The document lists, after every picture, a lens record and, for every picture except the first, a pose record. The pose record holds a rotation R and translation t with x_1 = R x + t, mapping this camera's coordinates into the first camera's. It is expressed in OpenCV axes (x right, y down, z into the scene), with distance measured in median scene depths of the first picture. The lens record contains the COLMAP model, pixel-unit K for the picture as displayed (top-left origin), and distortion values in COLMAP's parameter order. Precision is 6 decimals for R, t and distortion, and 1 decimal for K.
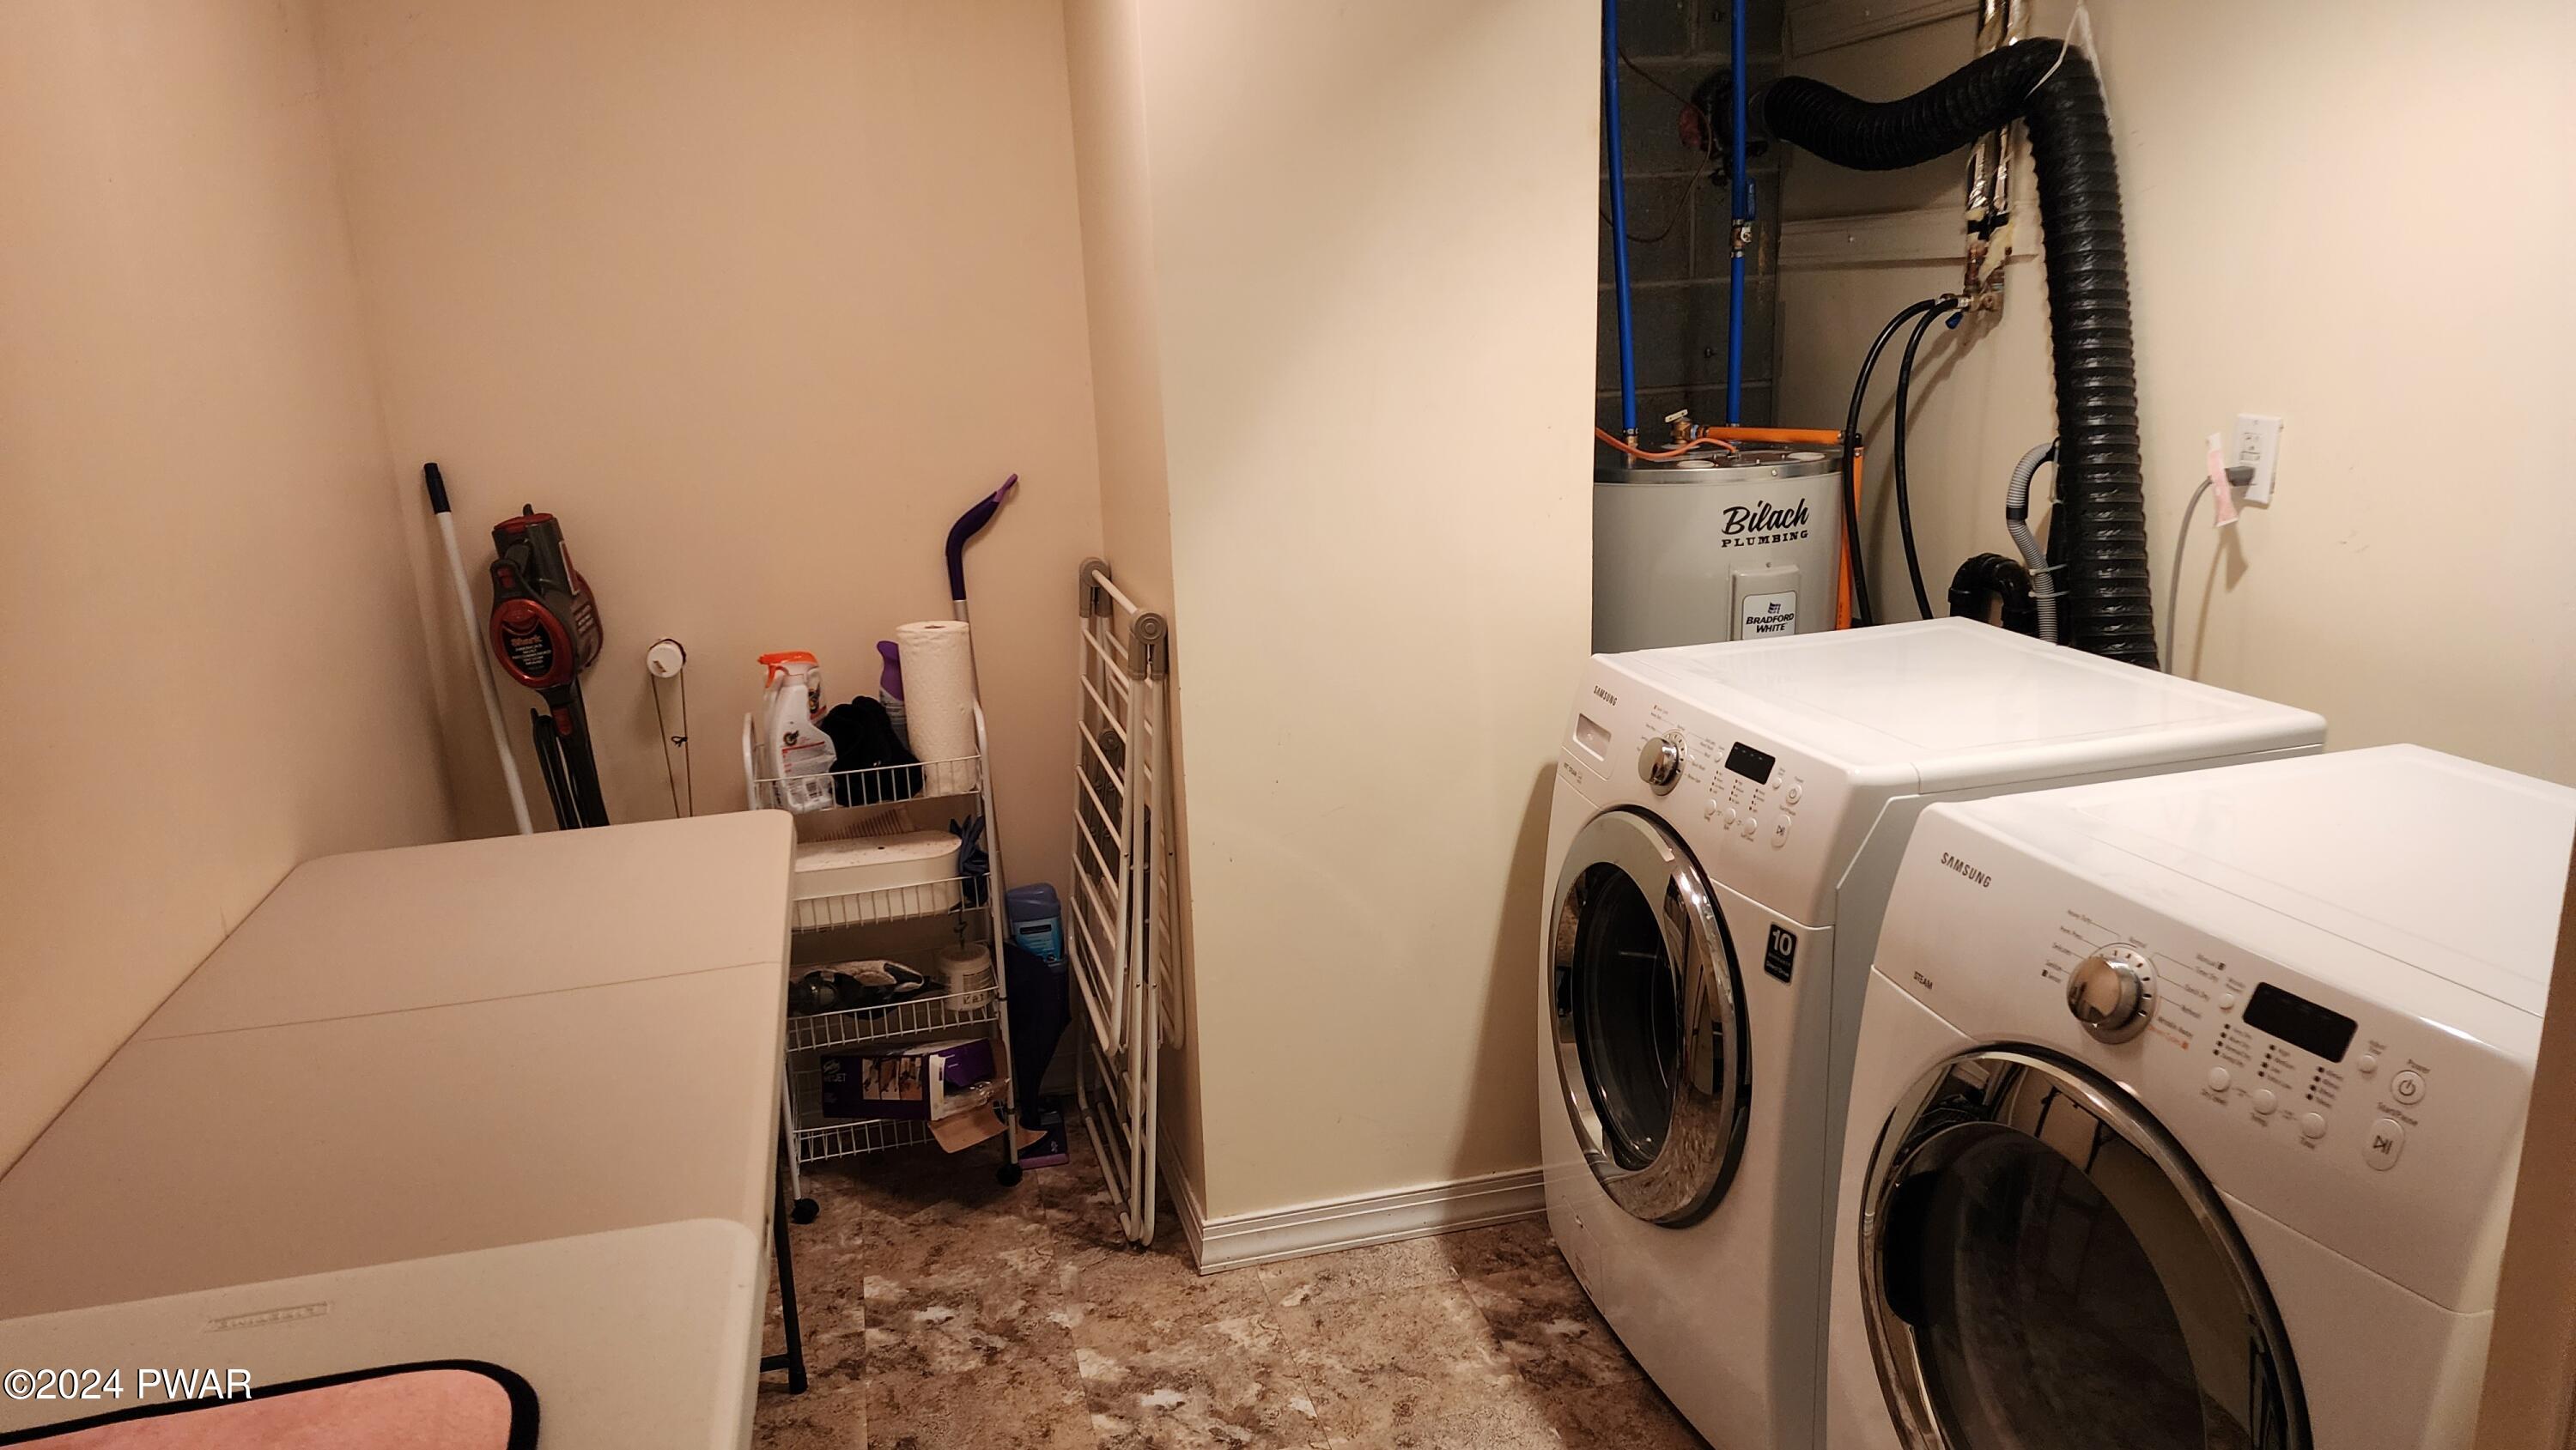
lens RADIAL K [[1708.4, 0, 1283.5], [0, 1708.4, 726.4], [0, 0, 1]] dist [0.074608, -0.053646]
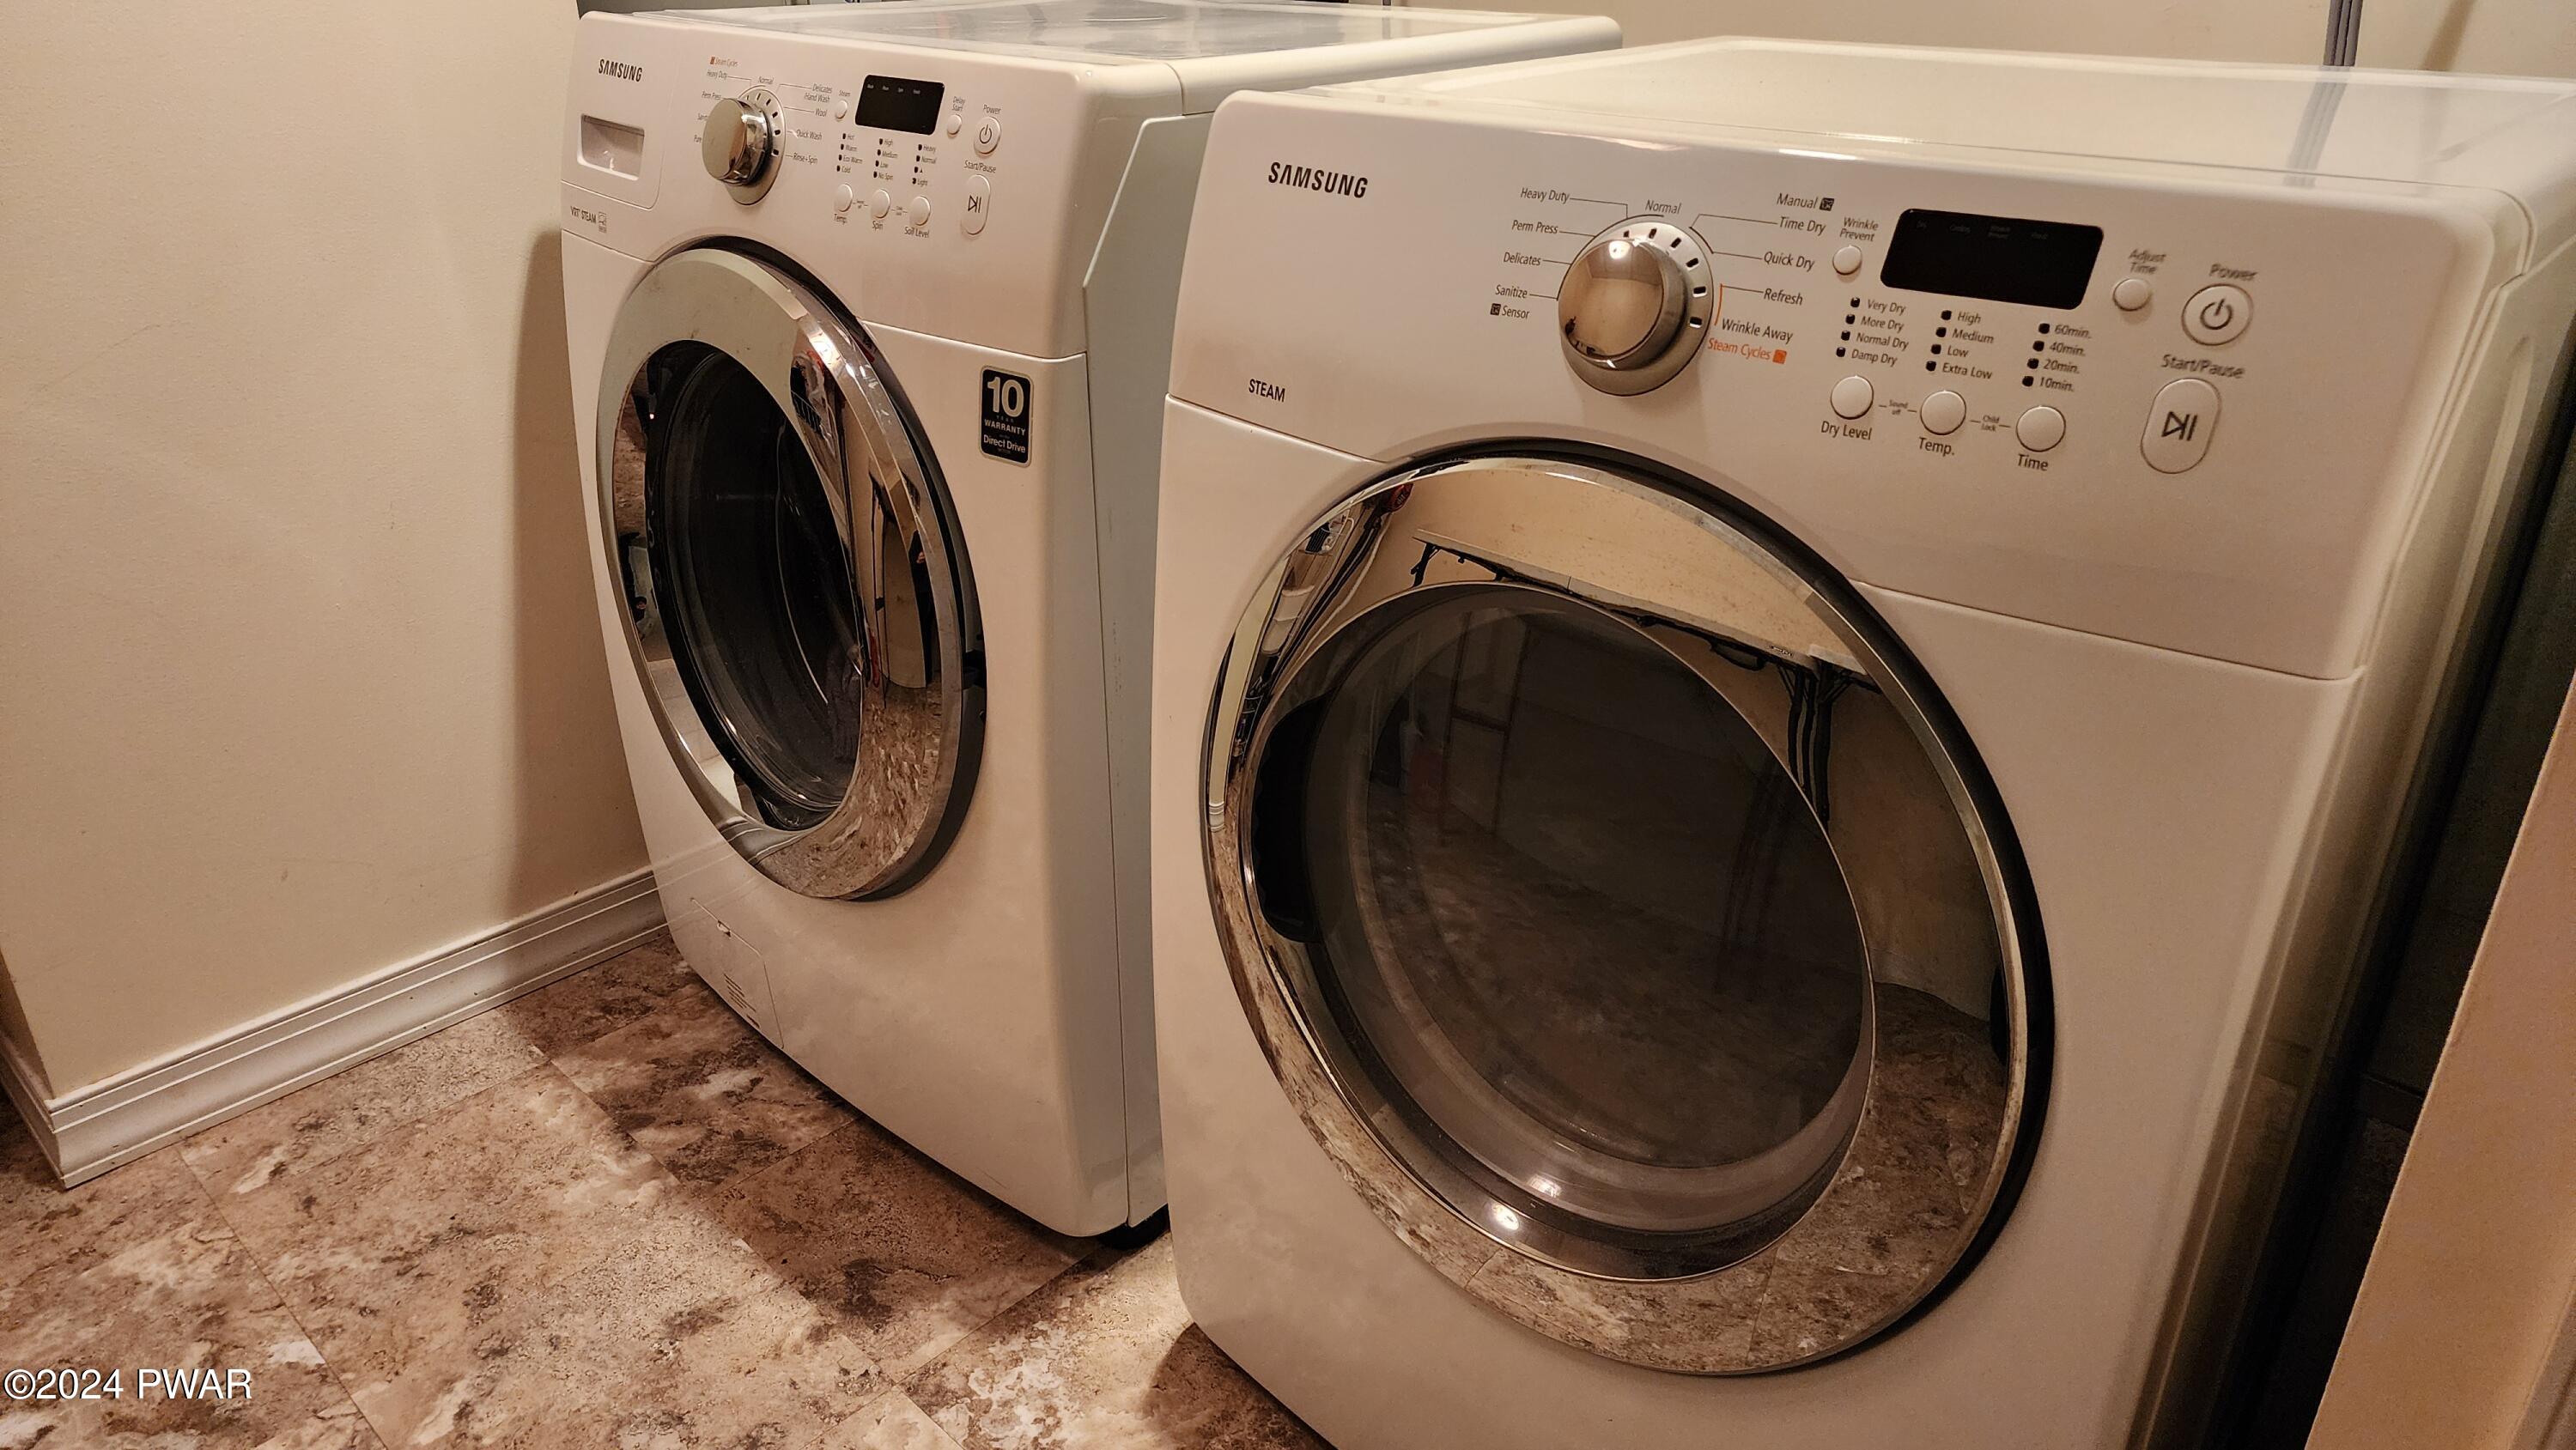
lens RADIAL K [[1708.4, 0, 1232.6], [0, 1708.4, 697.0], [0, 0, 1]] dist [0.074608, -0.053646]
pose [[0.860309, -0.191628, 0.472384, 0.048367], [0.110983, 0.974837, 0.193329, 0.102953], [-0.497544, -0.113896, 0.859929, 0.372692]]
